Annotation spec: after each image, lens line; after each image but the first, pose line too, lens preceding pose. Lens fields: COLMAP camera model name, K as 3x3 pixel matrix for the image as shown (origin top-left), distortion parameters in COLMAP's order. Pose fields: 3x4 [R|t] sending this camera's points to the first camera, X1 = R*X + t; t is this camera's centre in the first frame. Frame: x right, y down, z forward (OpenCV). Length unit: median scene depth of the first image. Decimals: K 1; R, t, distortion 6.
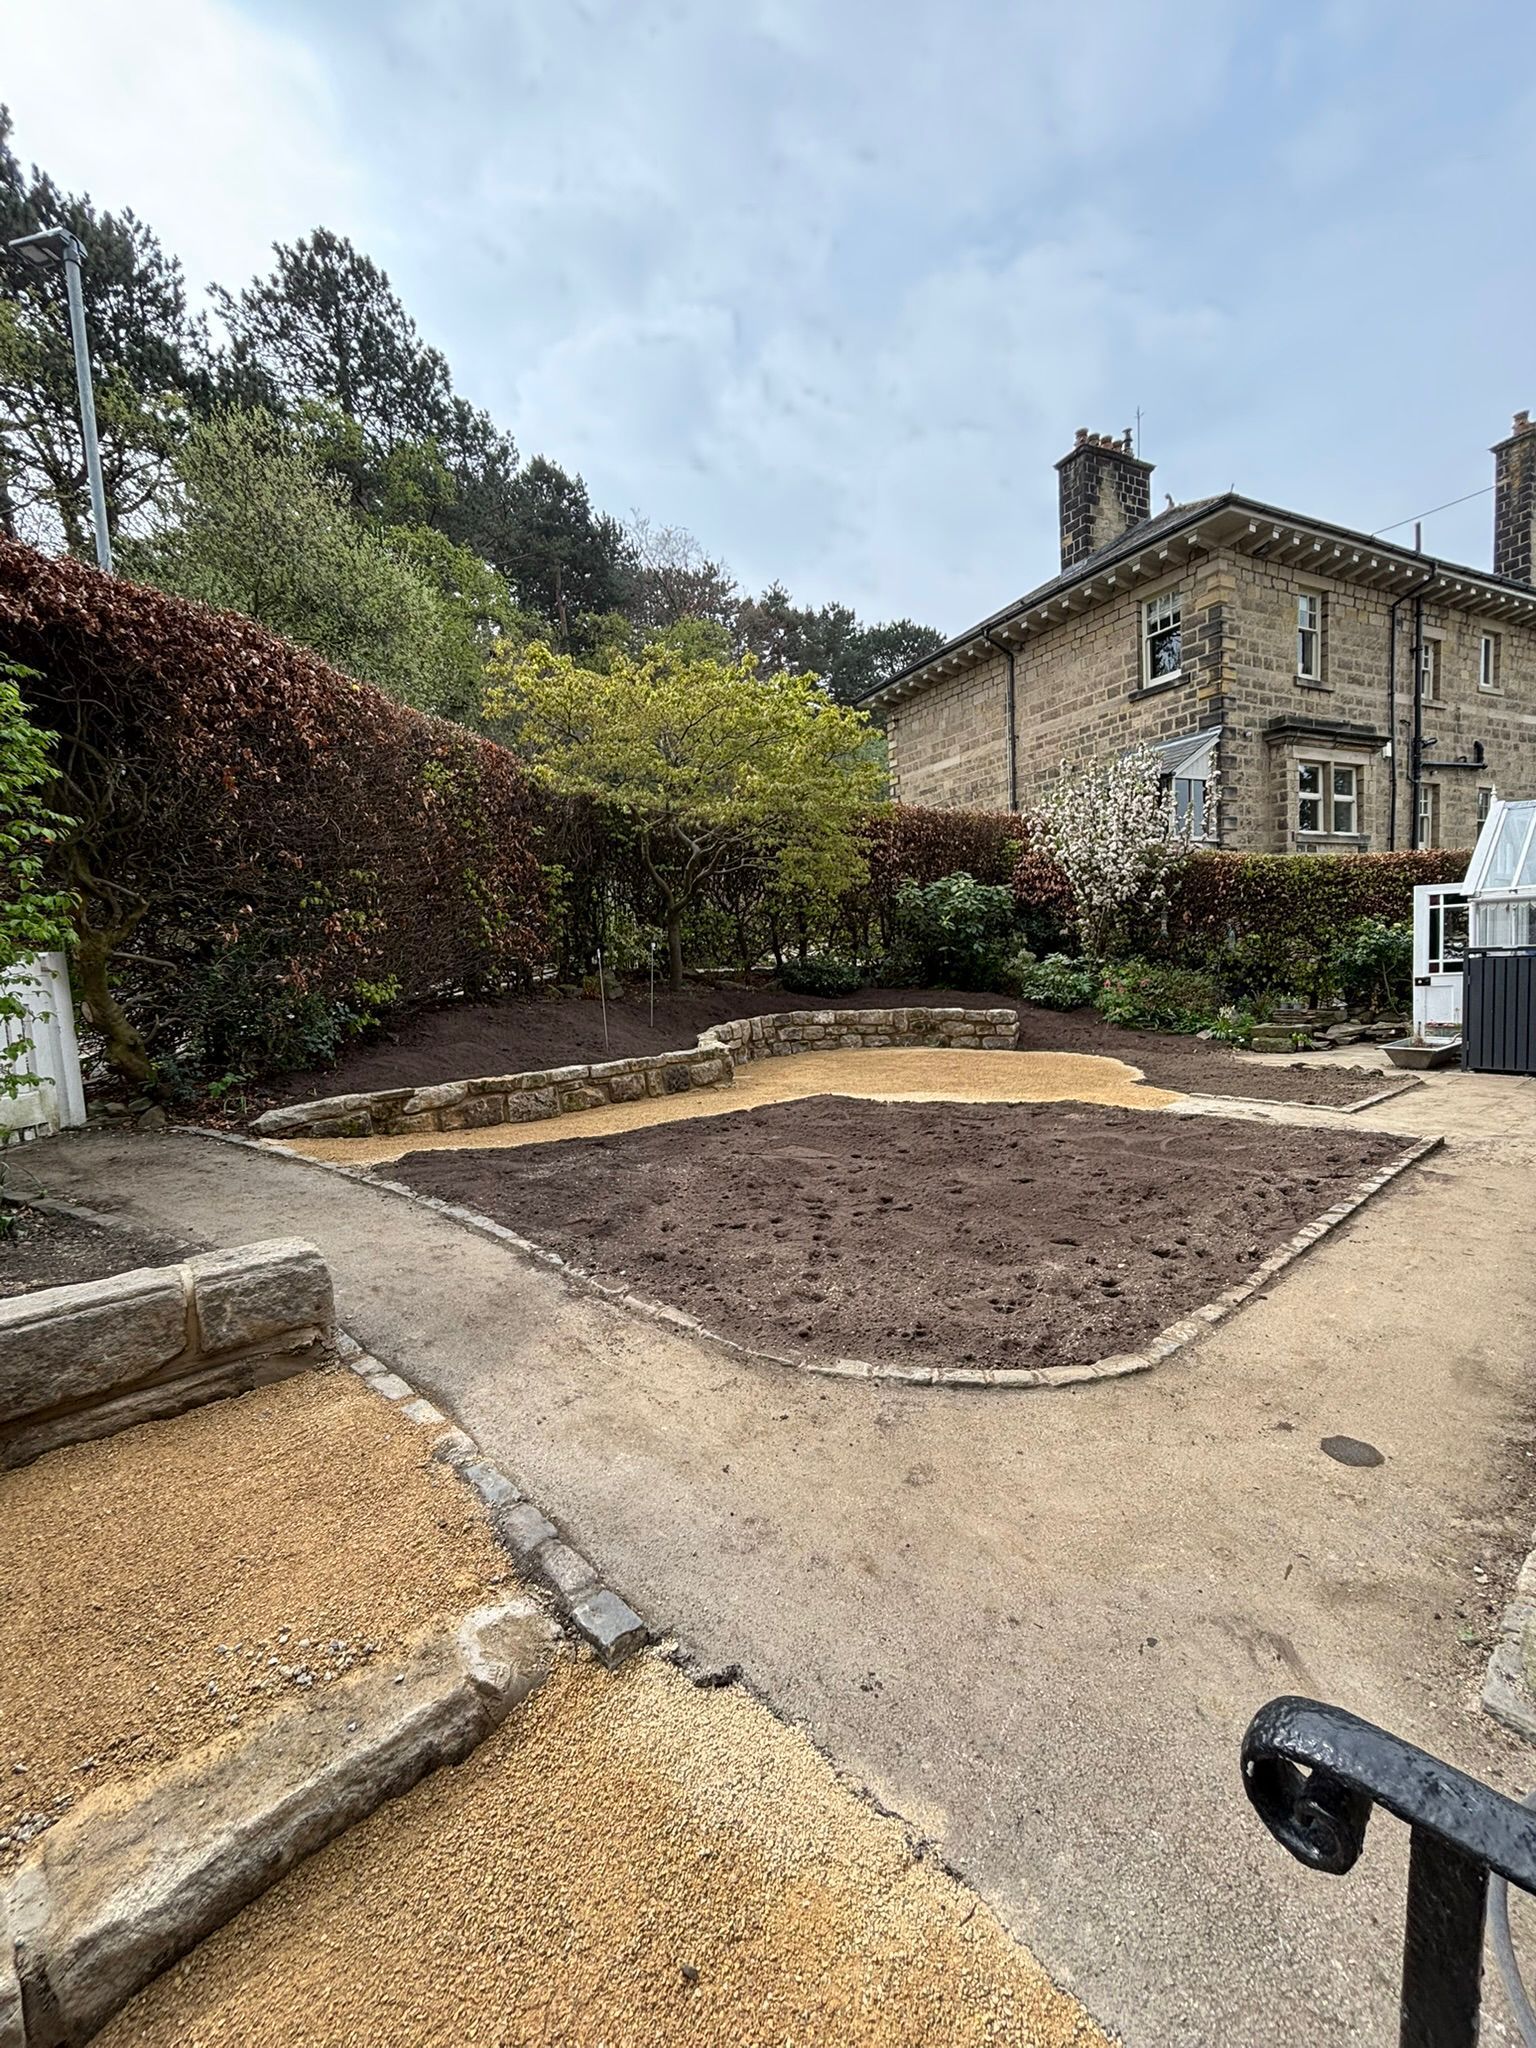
lens RADIAL K [[824.7, 0, 769.9], [0, 824.7, 1019.1], [0, 0, 1]] dist [-0.004273, 0.000641]
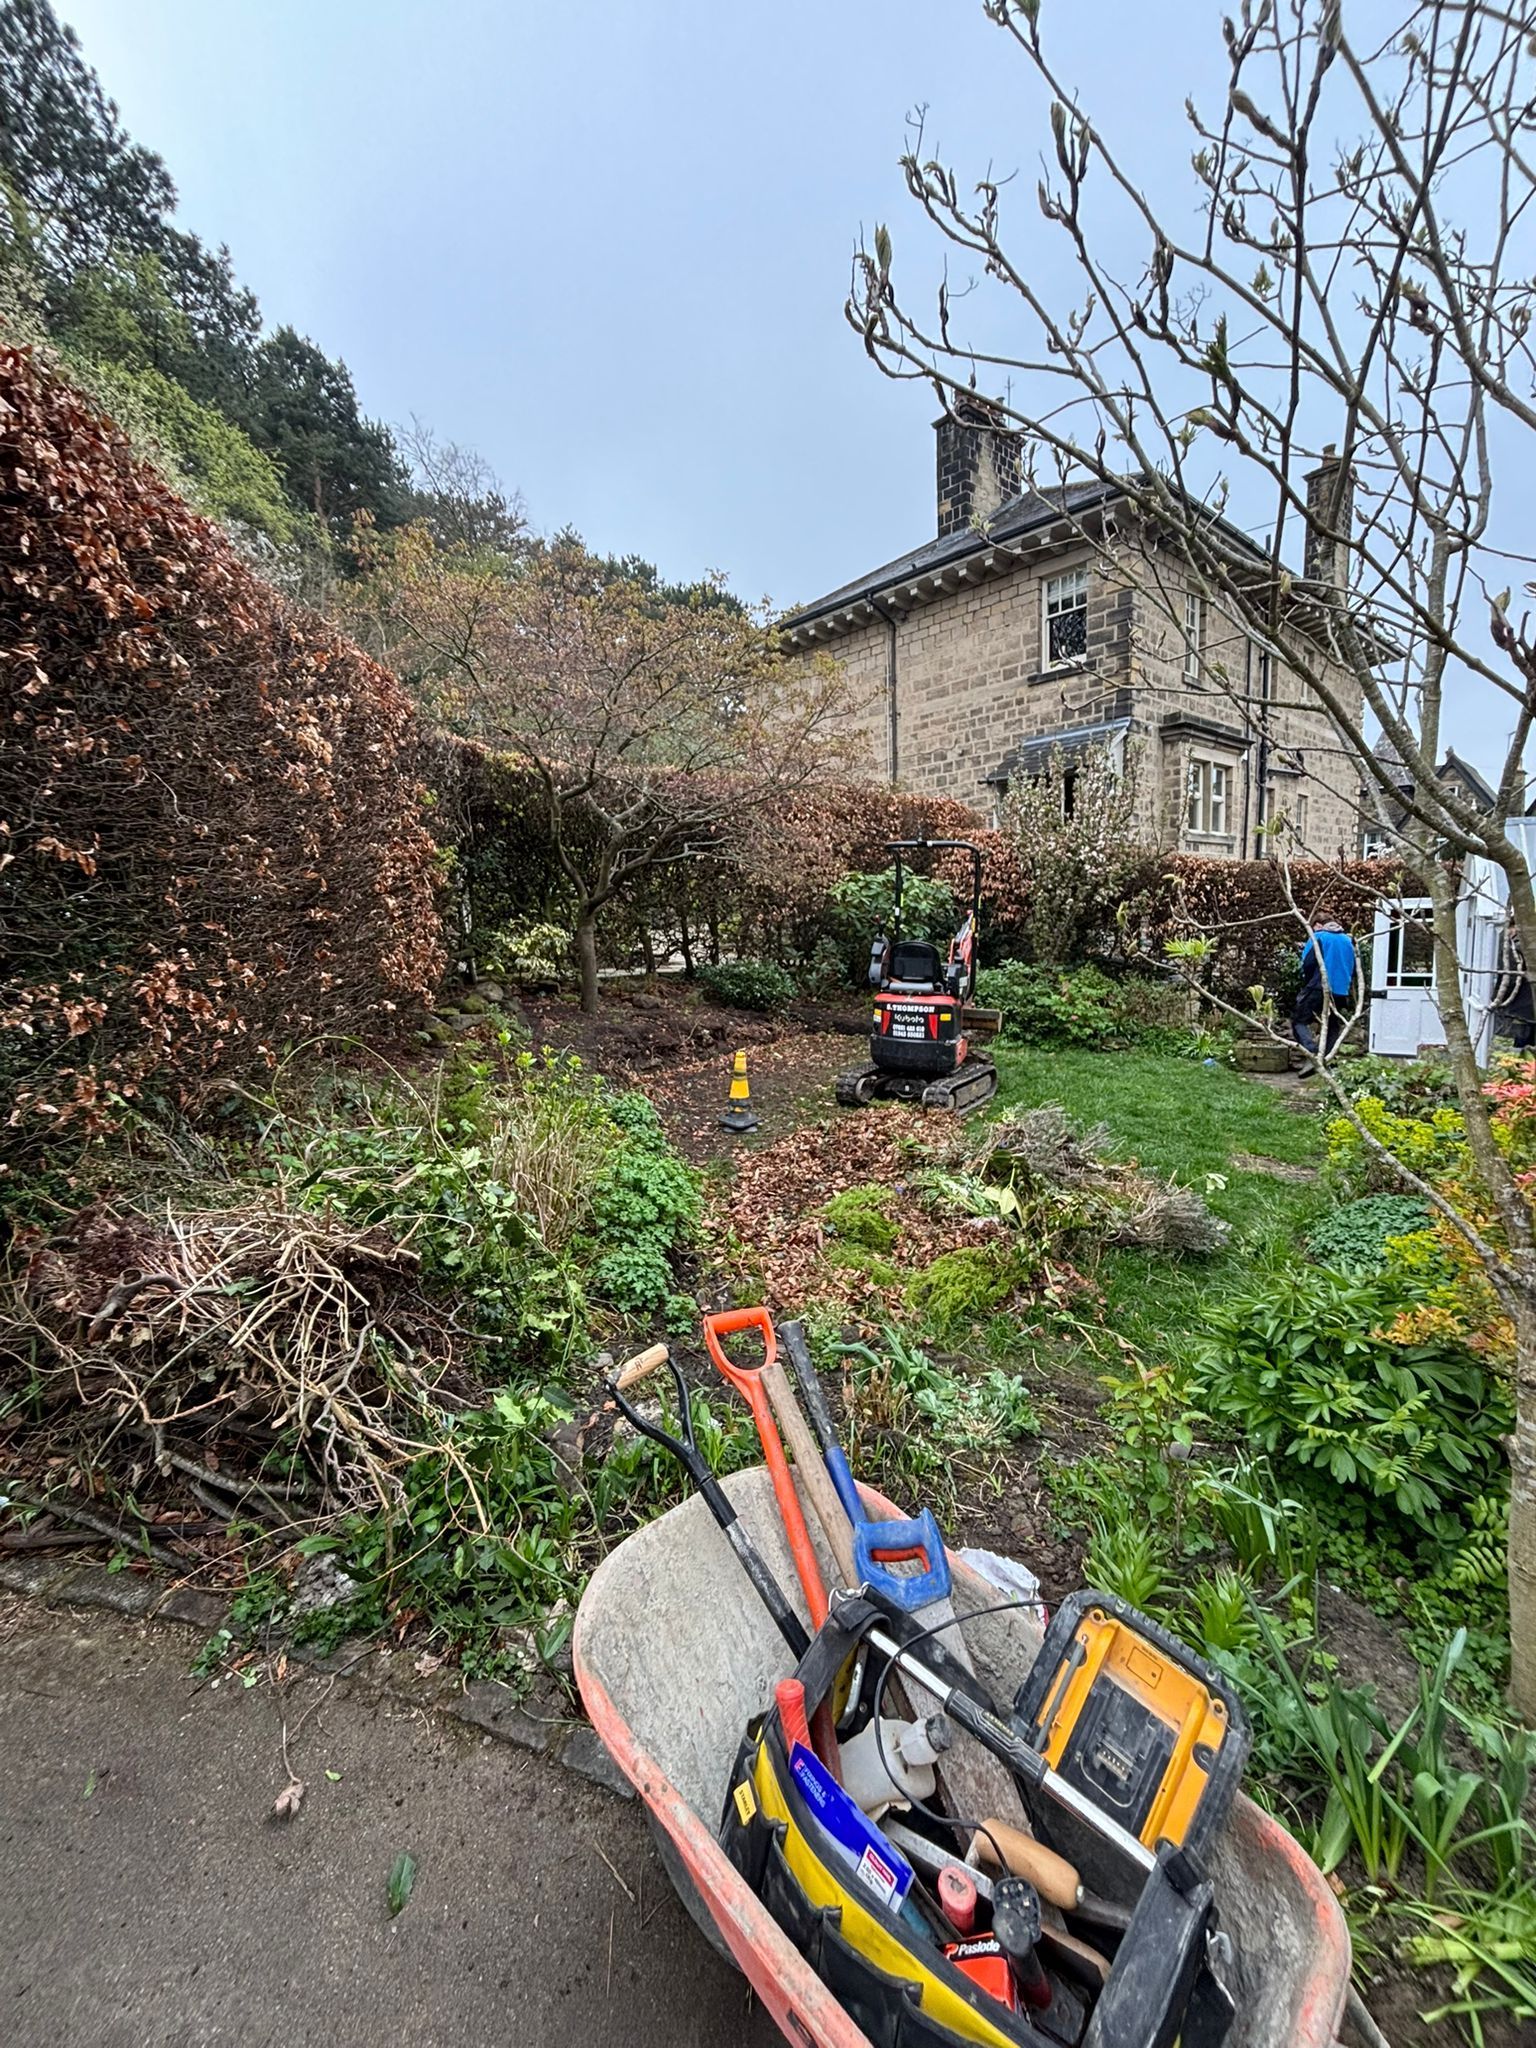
lens RADIAL K [[824.7, 0, 769.5], [0, 824.7, 1016.8], [0, 0, 1]] dist [-0.004273, 0.000641]
pose [[0.966129, -0.017780, 0.257446, -0.134577], [0.009166, 0.999359, 0.034619, -0.049161], [-0.257897, -0.031086, 0.965672, 0.189932]]
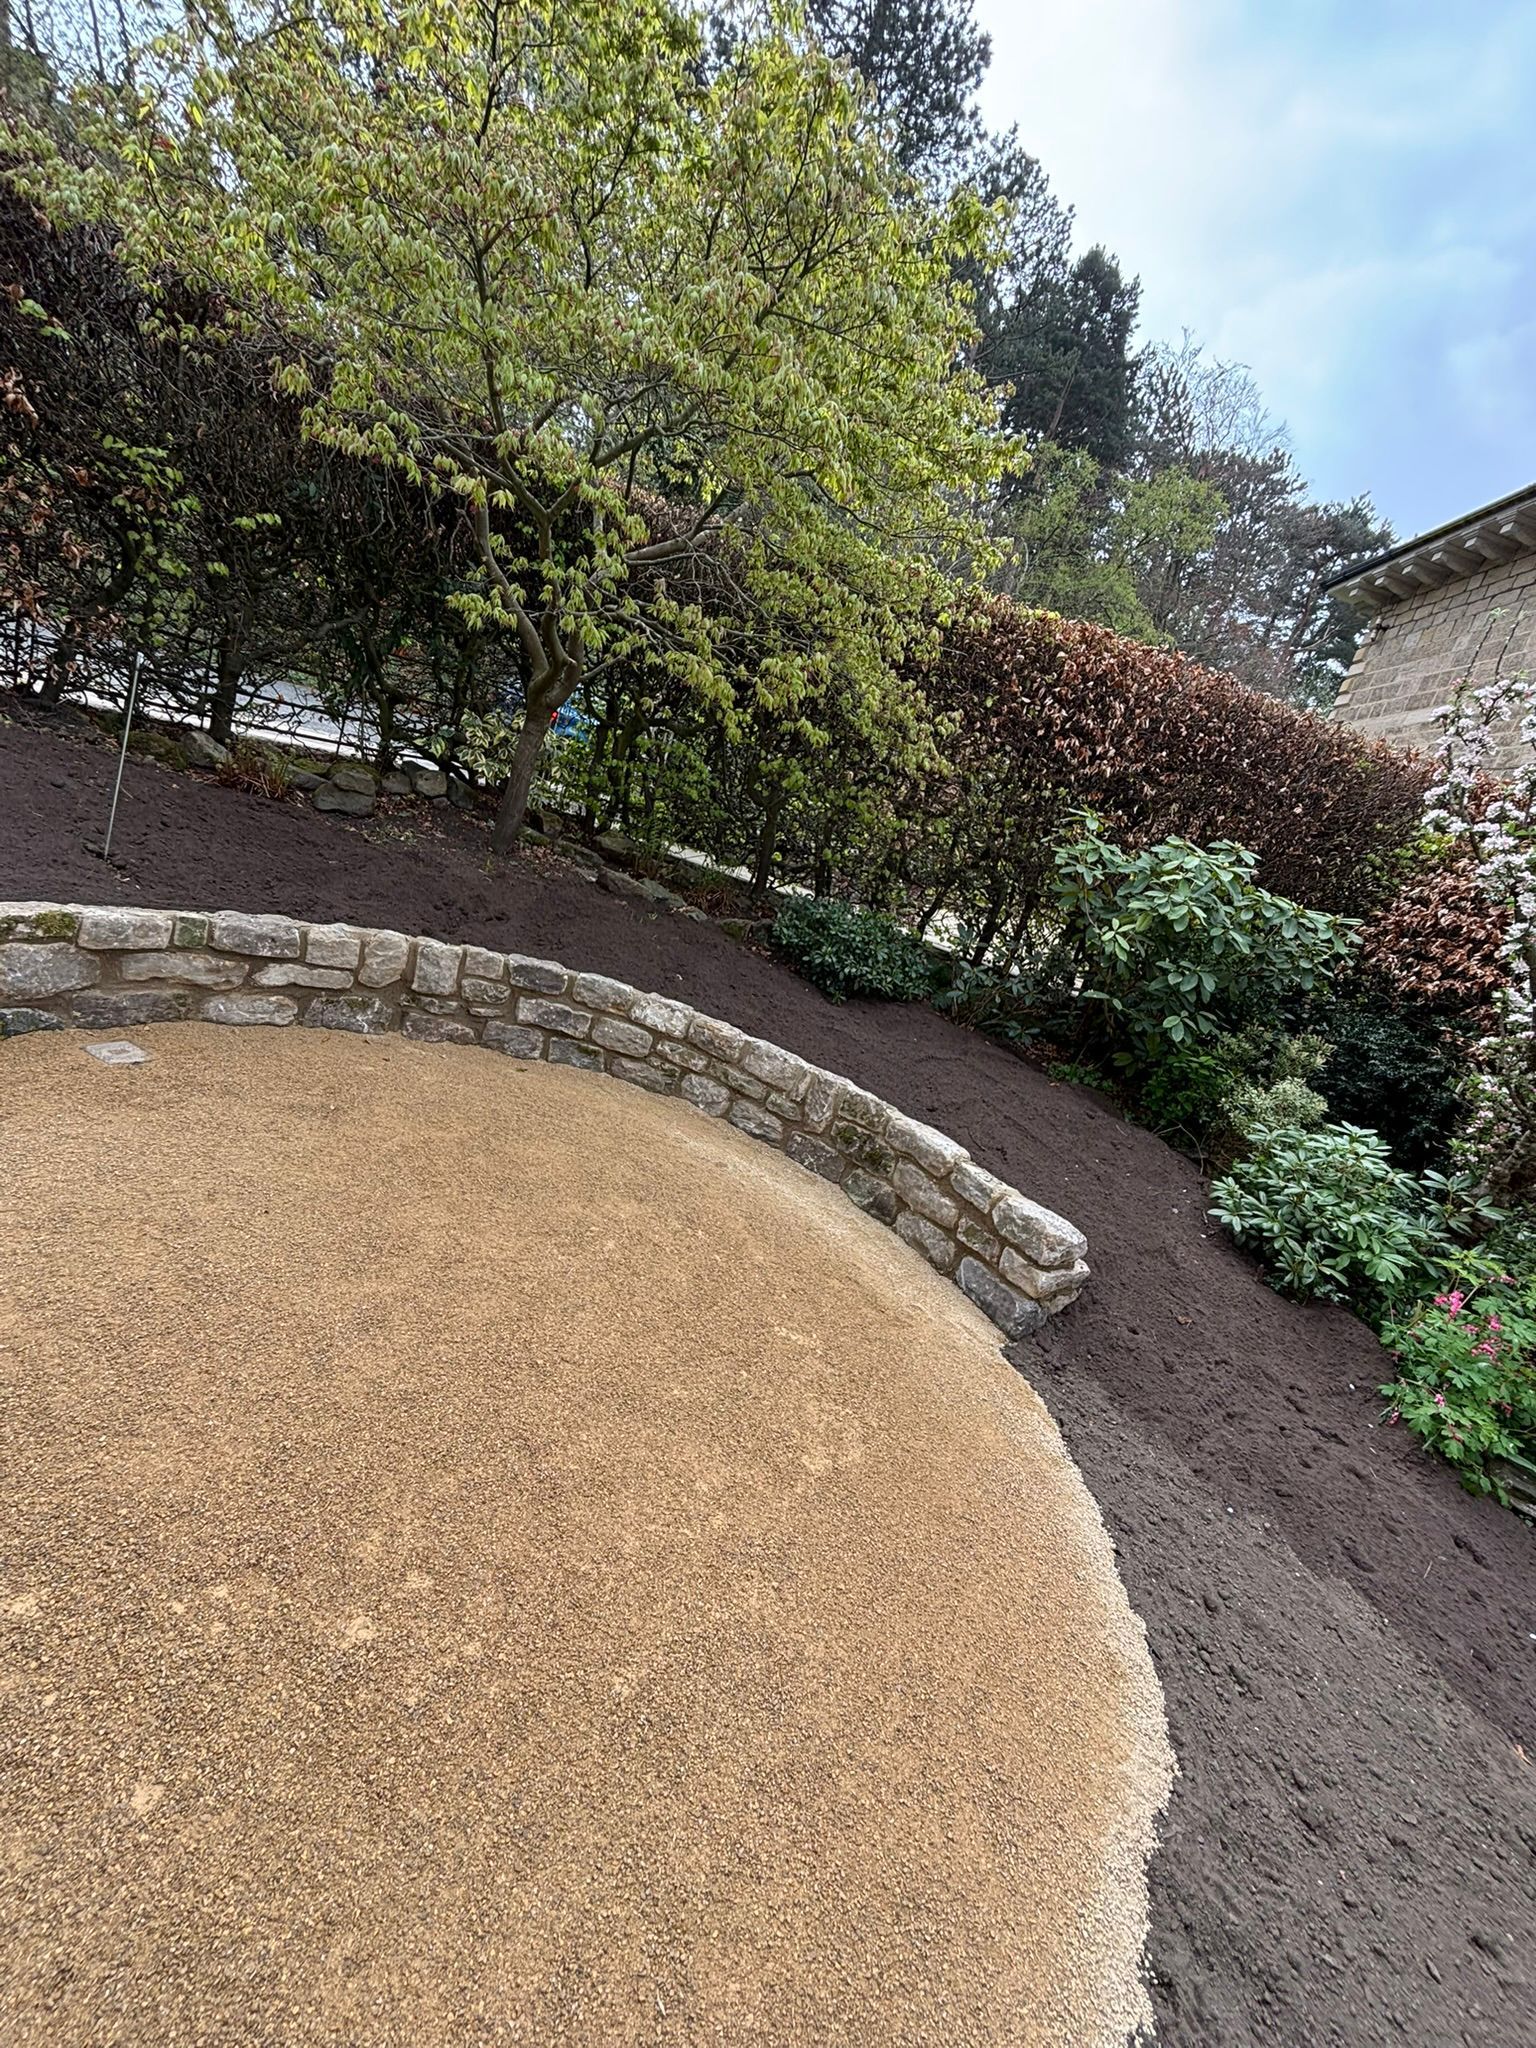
lens RADIAL K [[824.7, 0, 759.9], [0, 824.7, 1021.2], [0, 0, 1]] dist [-0.004273, 0.000641]
pose [[0.824824, 0.420674, -0.377754, 0.232722], [-0.382882, 0.907212, 0.174266, -0.080825], [0.416012, 0.000897, 0.909359, 0.534465]]
